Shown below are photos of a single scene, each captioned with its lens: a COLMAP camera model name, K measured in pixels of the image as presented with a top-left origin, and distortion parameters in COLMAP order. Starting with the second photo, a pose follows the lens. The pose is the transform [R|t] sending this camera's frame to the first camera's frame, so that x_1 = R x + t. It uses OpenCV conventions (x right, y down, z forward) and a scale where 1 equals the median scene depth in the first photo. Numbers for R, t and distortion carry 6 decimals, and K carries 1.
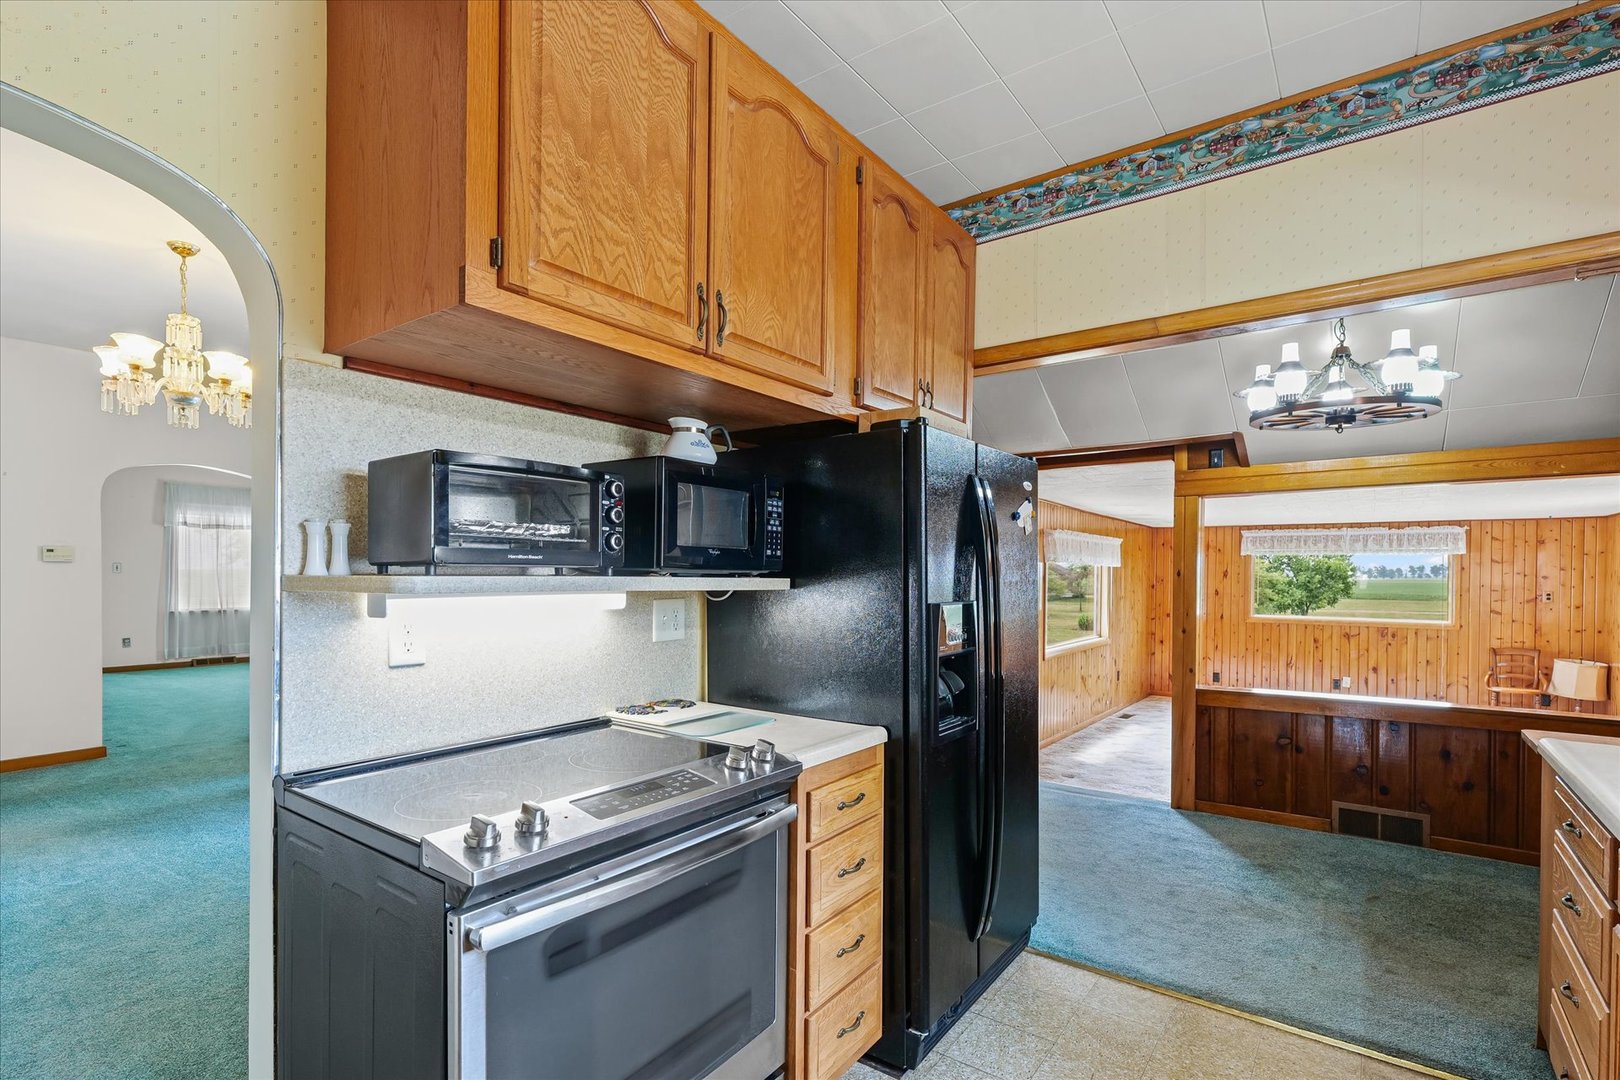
lens RADIAL K [[760.1, 0, 810.5], [0, 760.1, 579.1], [0, 0, 1]] dist [-0.003565, 0.000049]
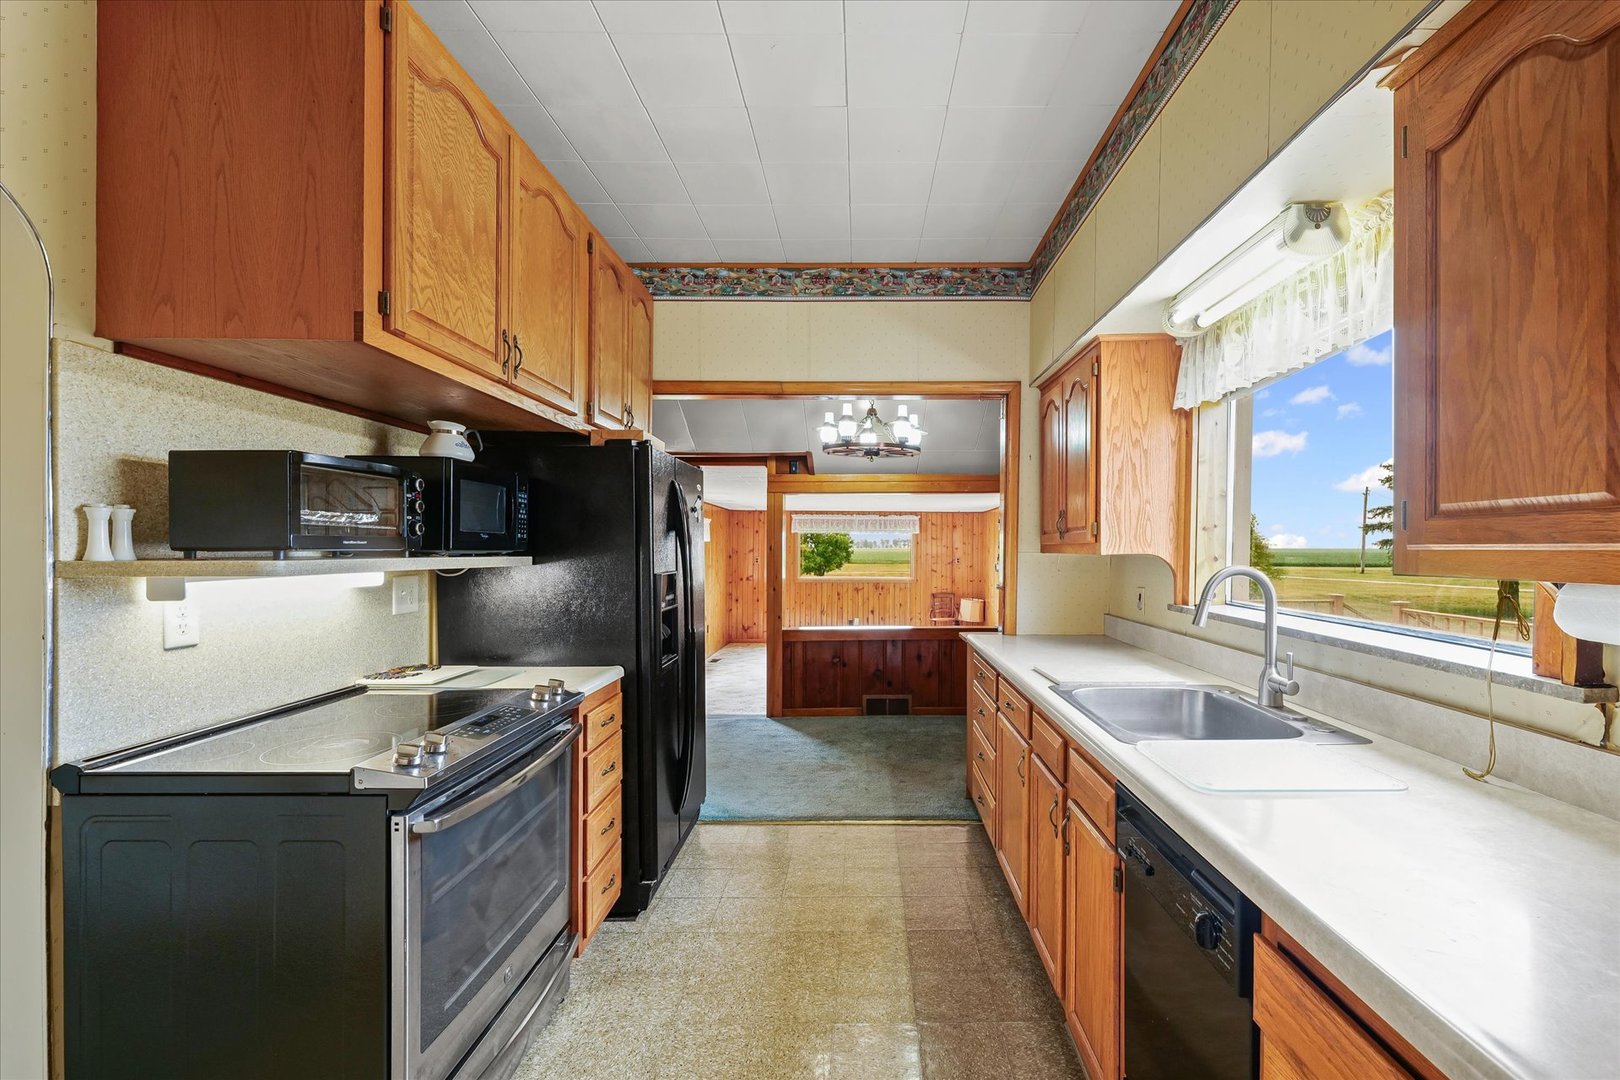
lens RADIAL K [[692.2, 0, 858.6], [0, 692.2, 552.6], [0, 0, 1]] dist [0.000594, 0.000003]
pose [[0.804058, -0.007772, 0.594500, -0.156117], [0.005416, 0.999969, 0.005748, -0.006616], [-0.594526, -0.001402, 0.804075, -0.129903]]
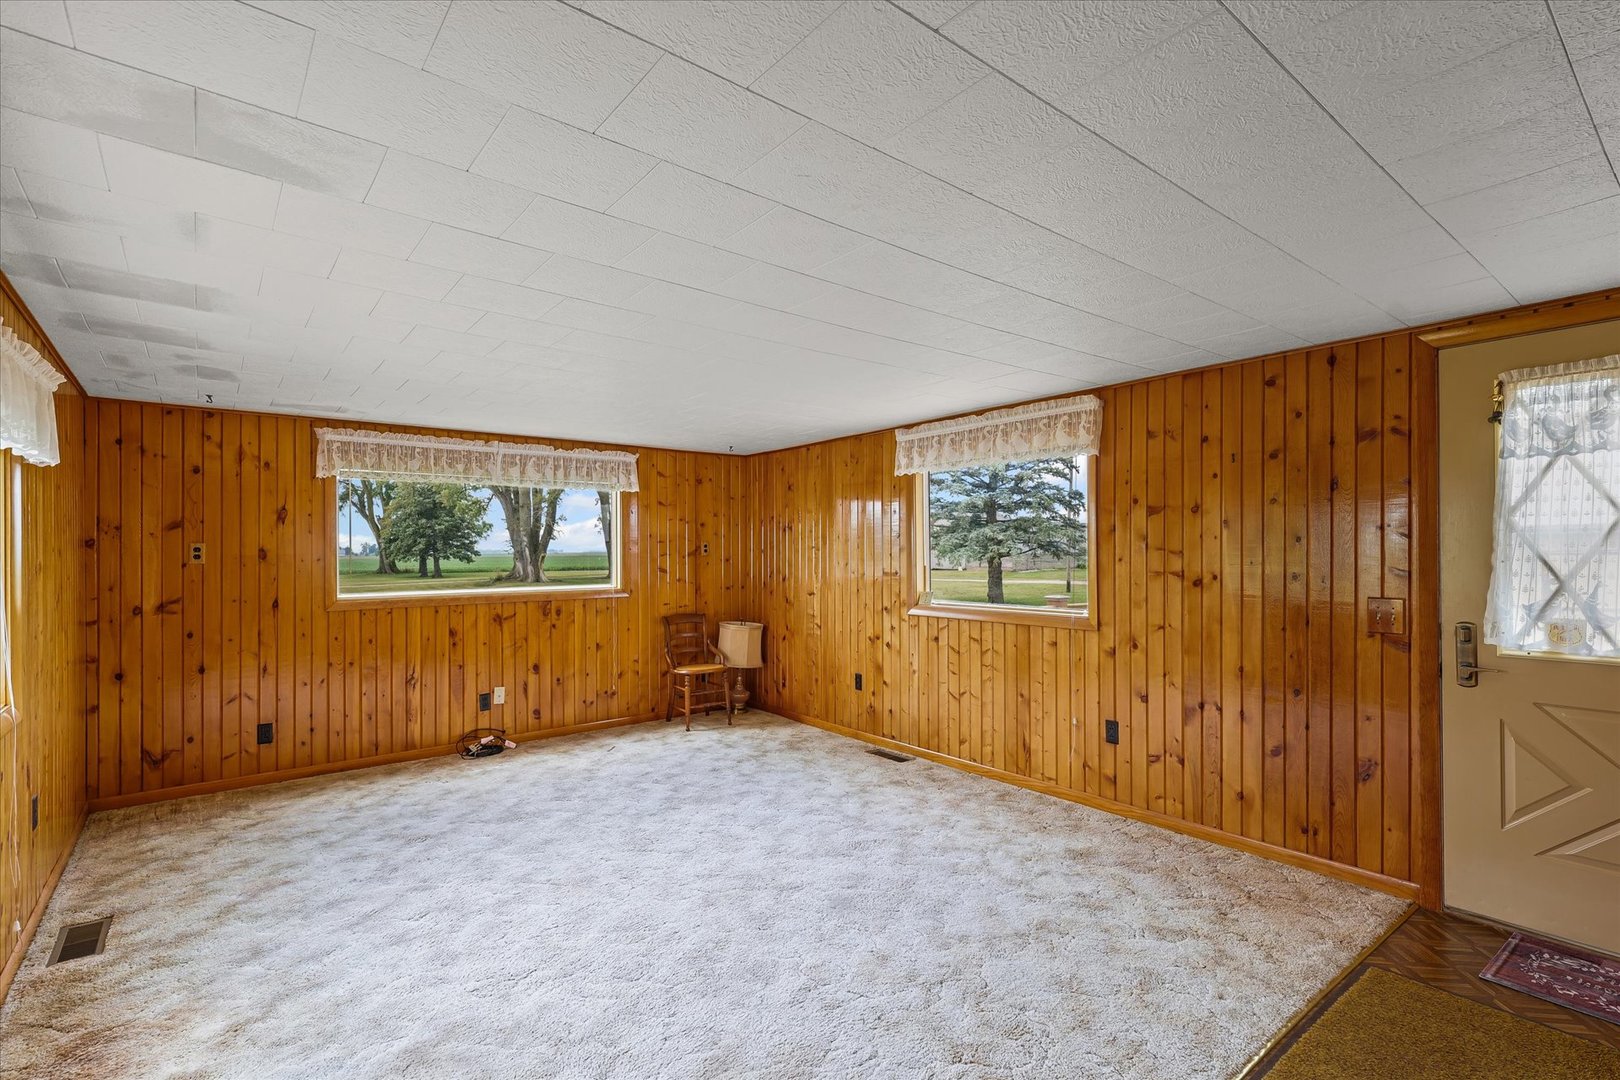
lens RADIAL K [[760.1, 0, 809.3], [0, 760.1, 547.0], [0, 0, 1]] dist [-0.003565, 0.000049]
pose [[0.257384, -0.004003, 0.966301, 0.408309], [0.018485, 0.999829, -0.000782, 0.049333], [-0.966132, 0.018064, 0.257414, 1.346959]]
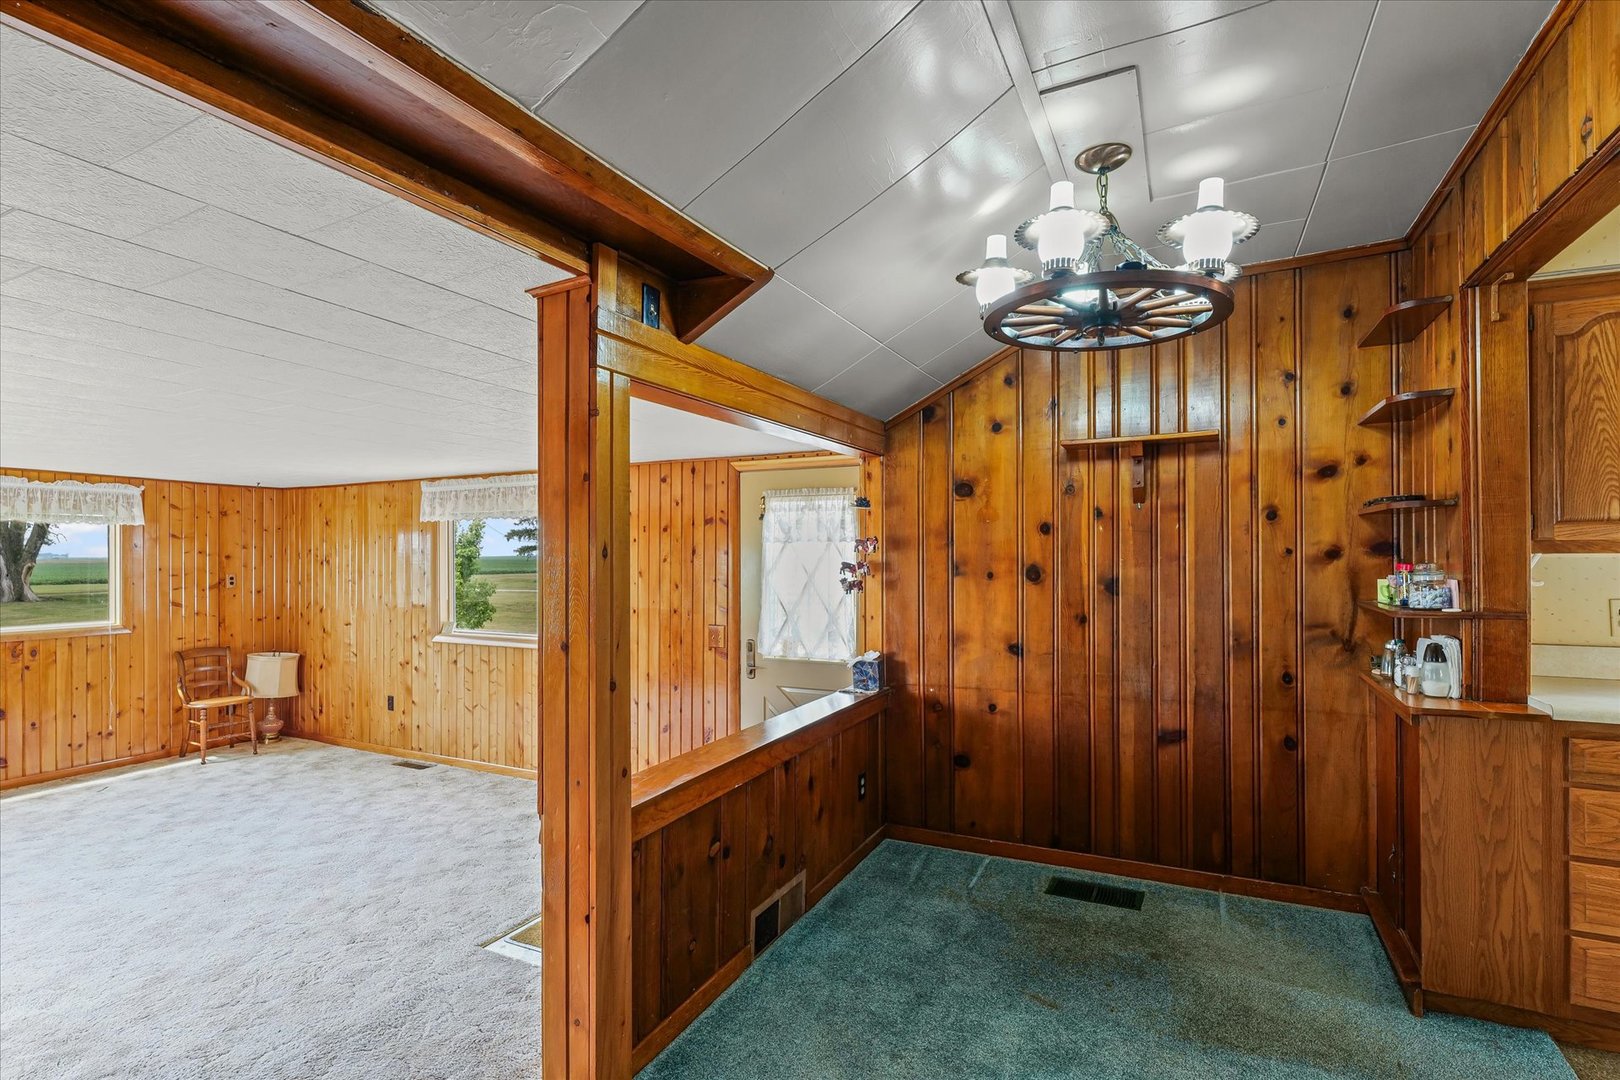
lens RADIAL K [[787.2, 0, 815.4], [0, 787.2, 557.2], [0, 0, 1]] dist [-0.005284, 0.000790]
pose [[-0.186507, -0.007621, 0.982424, 0.040230], [0.010313, 0.999900, 0.009715, -0.007270], [-0.982400, 0.011943, -0.186410, 1.064752]]
